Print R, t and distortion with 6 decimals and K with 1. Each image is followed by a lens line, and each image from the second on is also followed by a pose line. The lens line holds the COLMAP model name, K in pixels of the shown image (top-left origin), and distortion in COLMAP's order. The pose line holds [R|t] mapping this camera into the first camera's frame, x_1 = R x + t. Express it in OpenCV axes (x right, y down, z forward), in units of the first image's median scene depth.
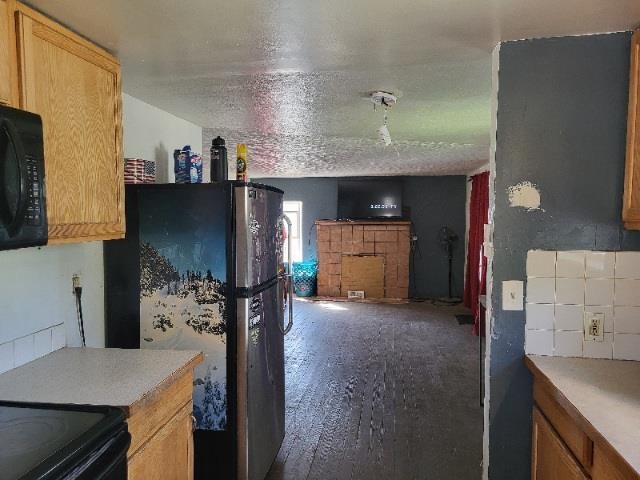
lens RADIAL K [[484.6, 0, 320.0], [0, 484.6, 240.0], [0, 0, 1]] dist [0.004632, 0.004775]
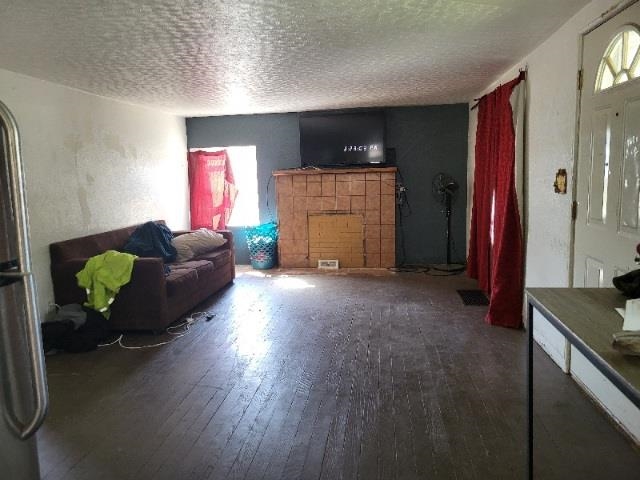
lens RADIAL K [[484.6, 0, 320.0], [0, 484.6, 240.0], [0, 0, 1]] dist [0.004632, 0.004775]
pose [[0.999273, -0.035491, 0.013942, 0.052633], [0.034222, 0.995991, 0.082646, 0.009091], [-0.016820, -0.082109, 0.996481, 0.232723]]
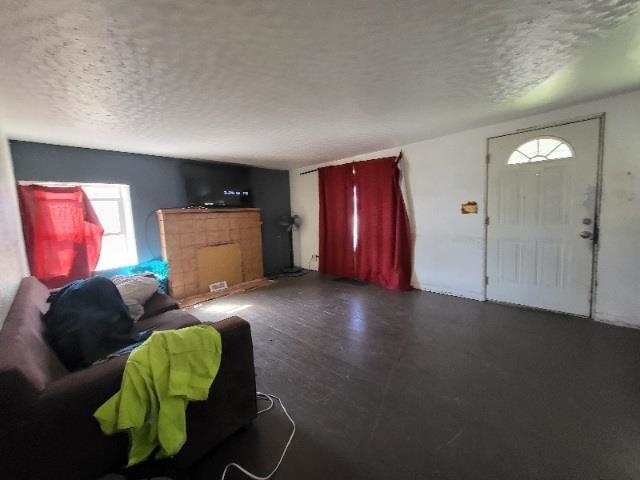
lens RADIAL K [[250.6, 0, 317.6], [0, 250.6, 235.8], [0, 0, 1]] dist [0.001380, 0.000024]
pose [[0.569332, -0.103377, 0.815582, -0.206503], [0.085639, 0.994123, 0.066226, -0.001608], [-0.817635, 0.032141, 0.574839, 0.565137]]
